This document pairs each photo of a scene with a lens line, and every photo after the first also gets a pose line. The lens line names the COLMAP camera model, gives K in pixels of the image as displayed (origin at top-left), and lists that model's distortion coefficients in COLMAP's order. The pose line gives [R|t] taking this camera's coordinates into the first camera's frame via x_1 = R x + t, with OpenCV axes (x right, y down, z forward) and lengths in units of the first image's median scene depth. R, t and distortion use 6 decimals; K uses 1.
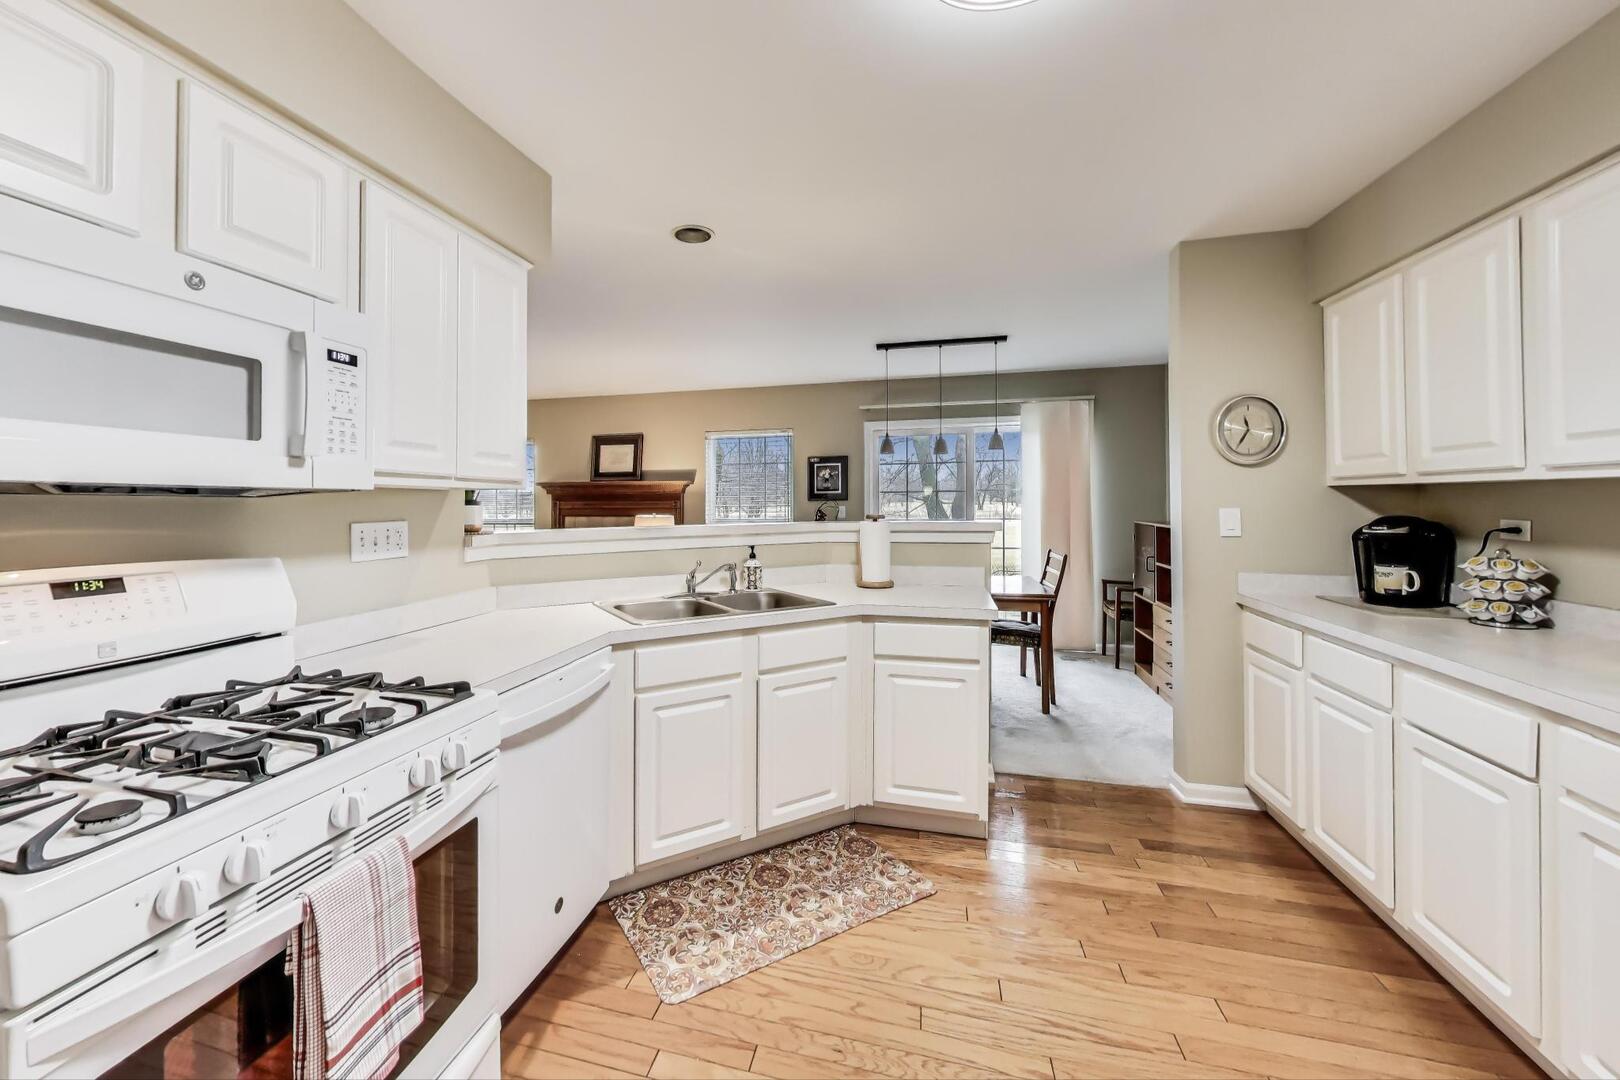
lens RADIAL K [[633.2, 0, 751.7], [0, 633.2, 498.9], [0, 0, 1]] dist [0.002348, 0.000751]
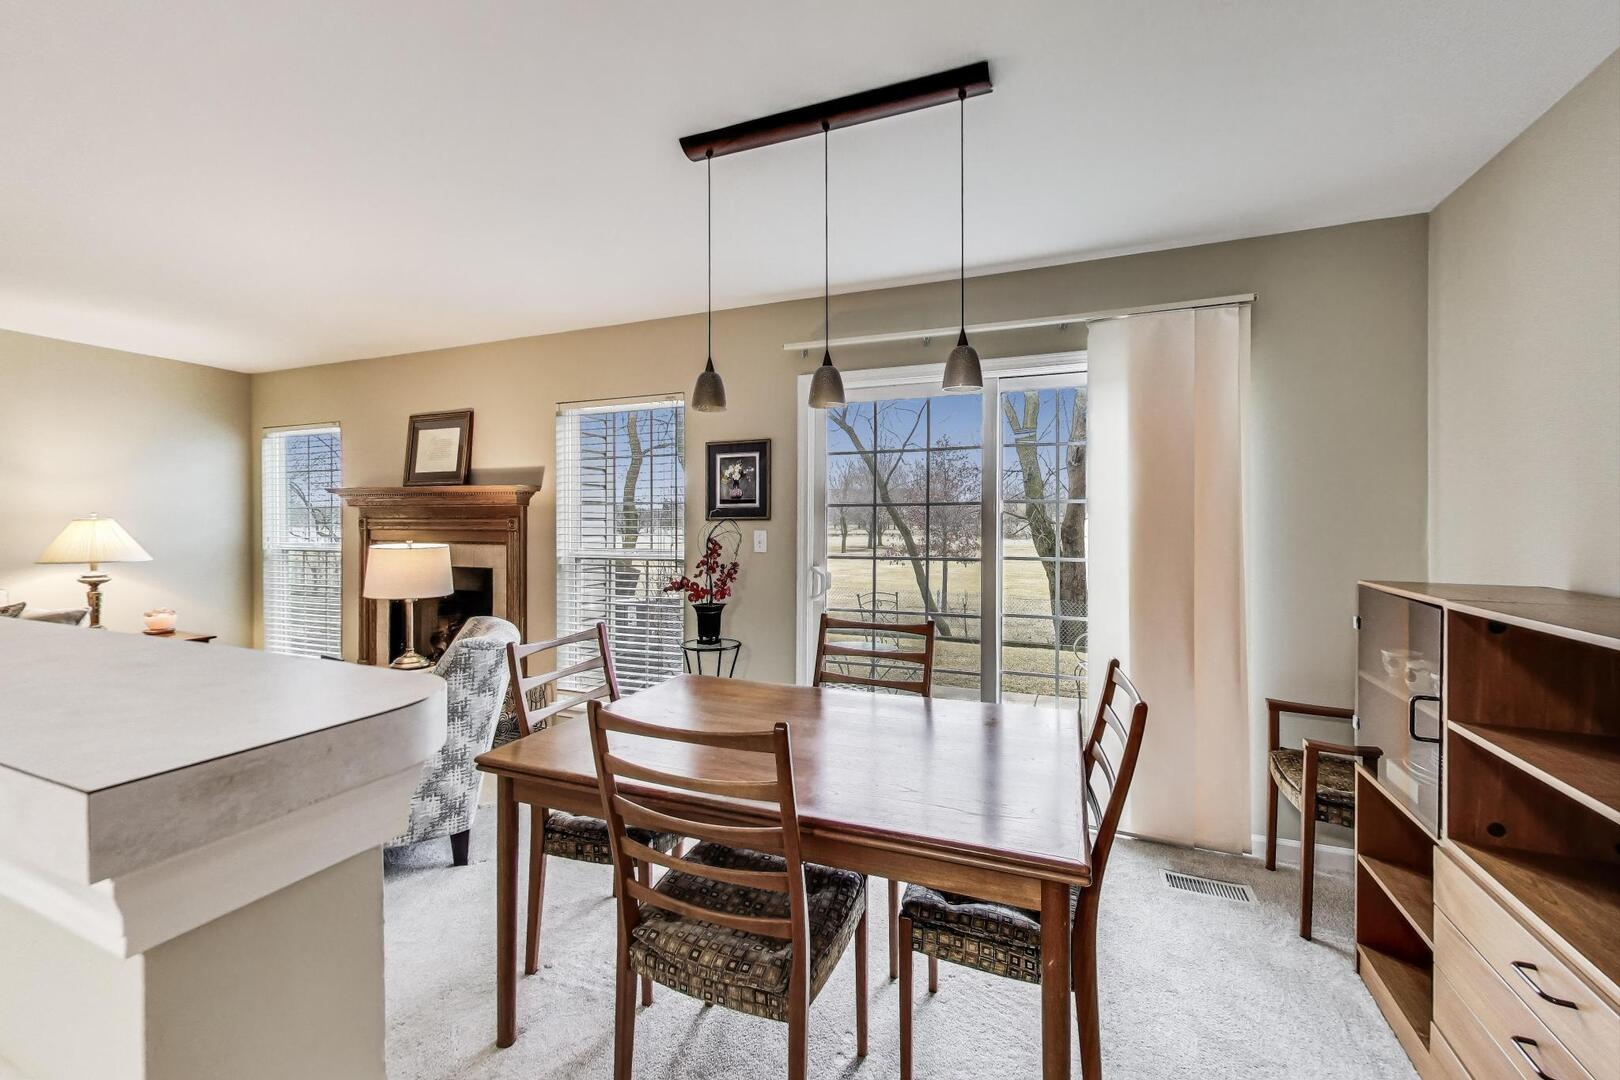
lens RADIAL K [[645.4, 0, 814.3], [0, 645.4, 518.3], [0, 0, 1]] dist [0.011812, 0.000133]
pose [[0.993486, 0.007862, -0.113687, 0.286595], [-0.008115, 0.999966, -0.001763, 0.001567], [0.113669, 0.002675, 0.993515, 0.508764]]
